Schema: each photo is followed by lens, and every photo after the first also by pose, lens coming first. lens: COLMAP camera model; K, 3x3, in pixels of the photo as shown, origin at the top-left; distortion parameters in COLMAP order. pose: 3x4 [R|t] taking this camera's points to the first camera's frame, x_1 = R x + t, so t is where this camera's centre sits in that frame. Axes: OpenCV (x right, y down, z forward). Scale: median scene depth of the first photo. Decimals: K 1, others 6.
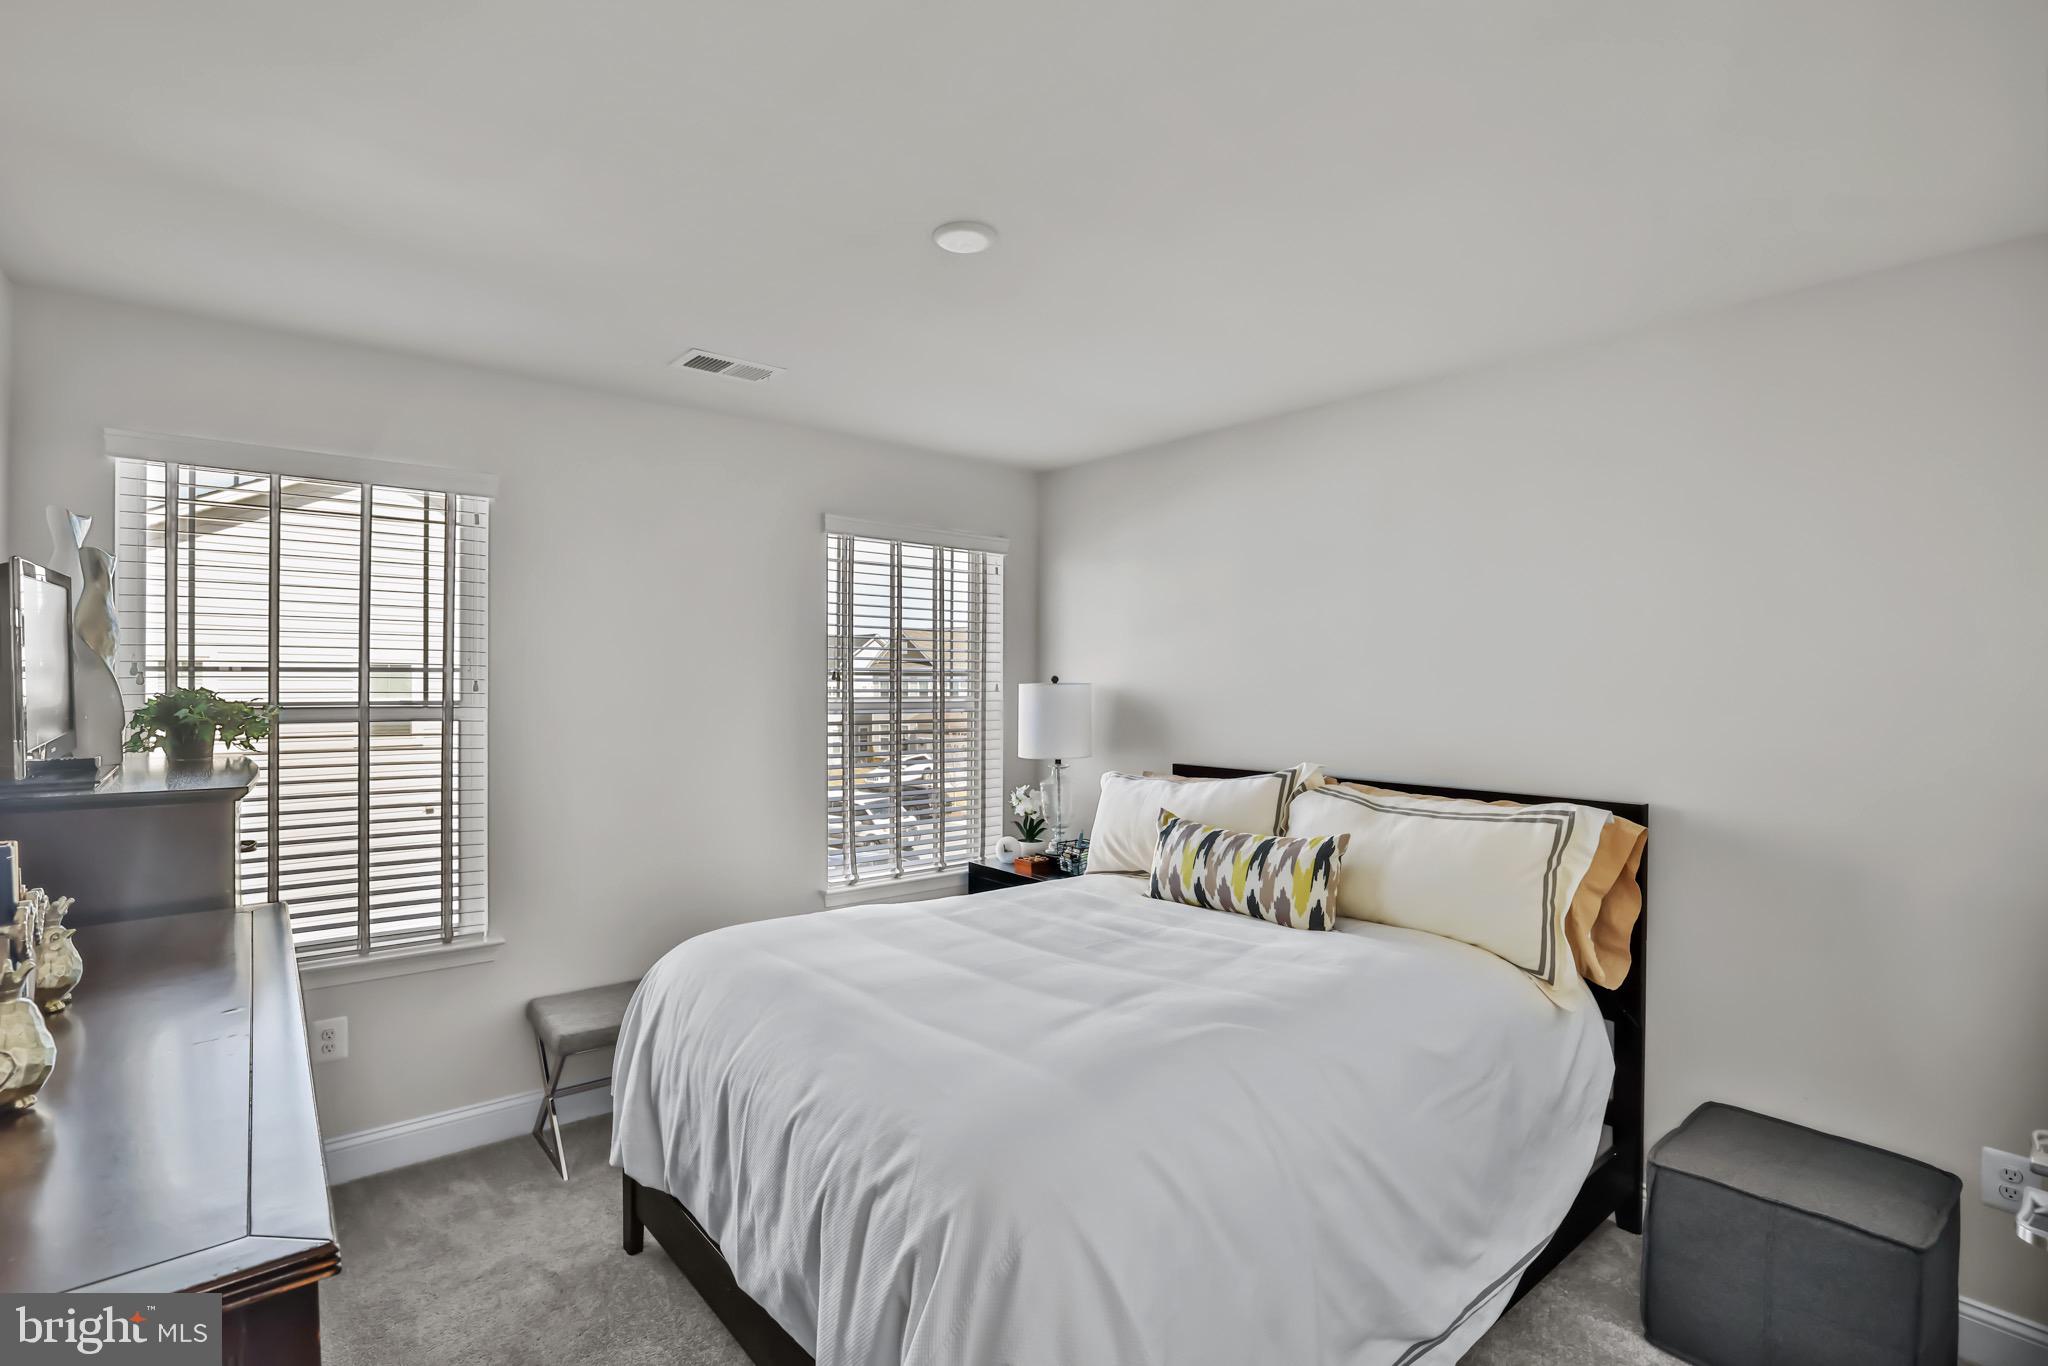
lens RADIAL K [[949.4, 0, 1021.3], [0, 949.4, 654.3], [0, 0, 1]] dist [0.000260, 0.000046]
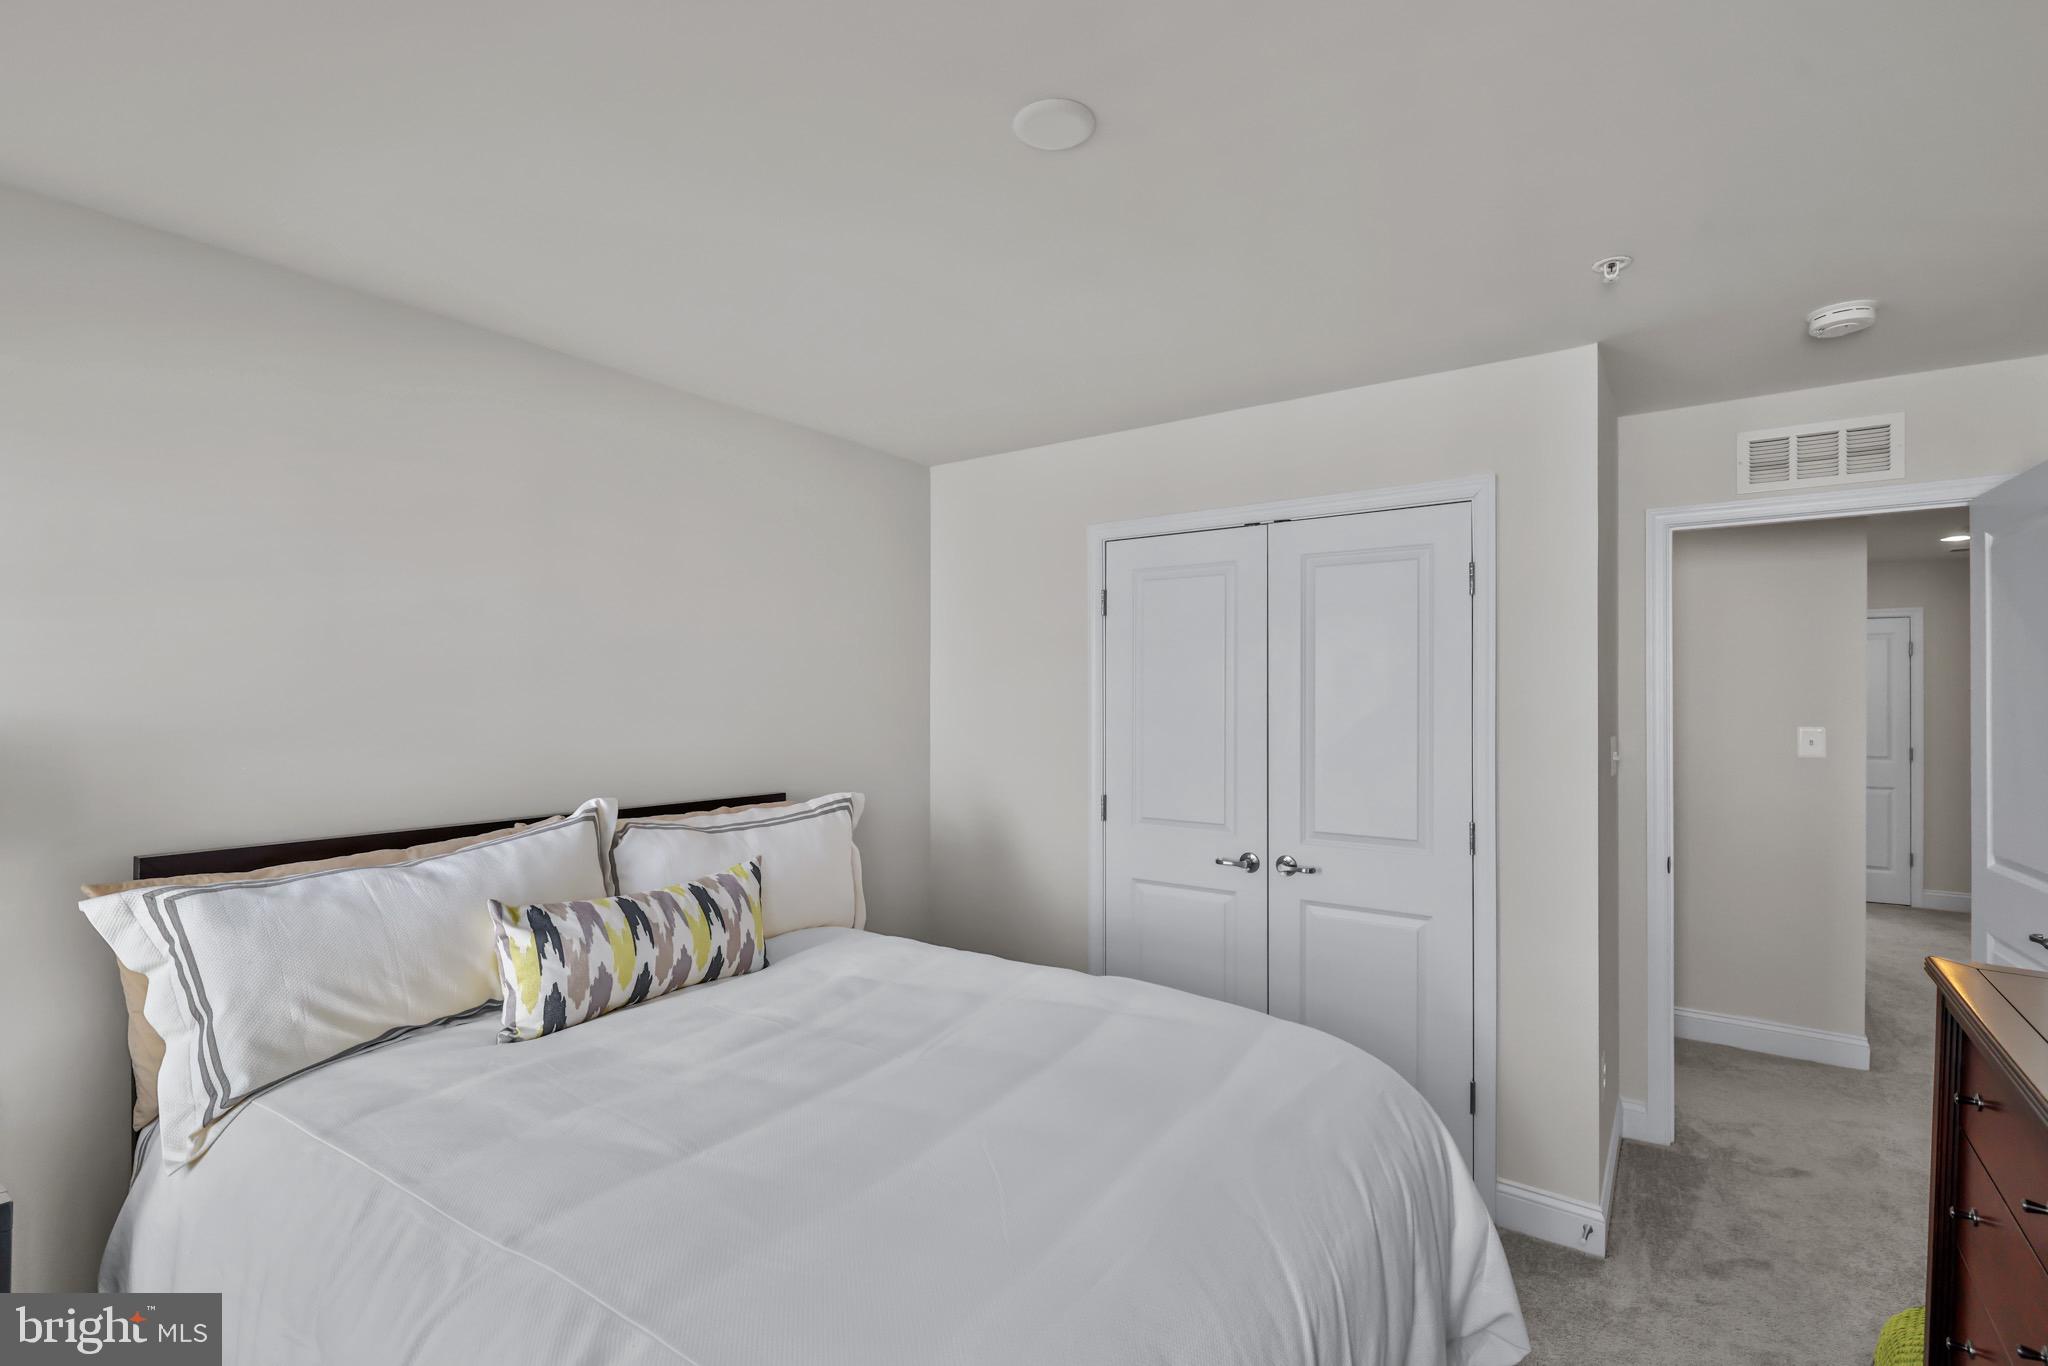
lens RADIAL K [[929.0, 0, 997.9], [0, 929.0, 690.7], [0, 0, 1]] dist [-0.016359, -0.000234]
pose [[-0.259106, 0.040022, 0.965019, -0.576092], [-0.015508, 0.998840, -0.045589, 0.061245], [-0.965724, -0.026778, -0.258185, 0.963774]]
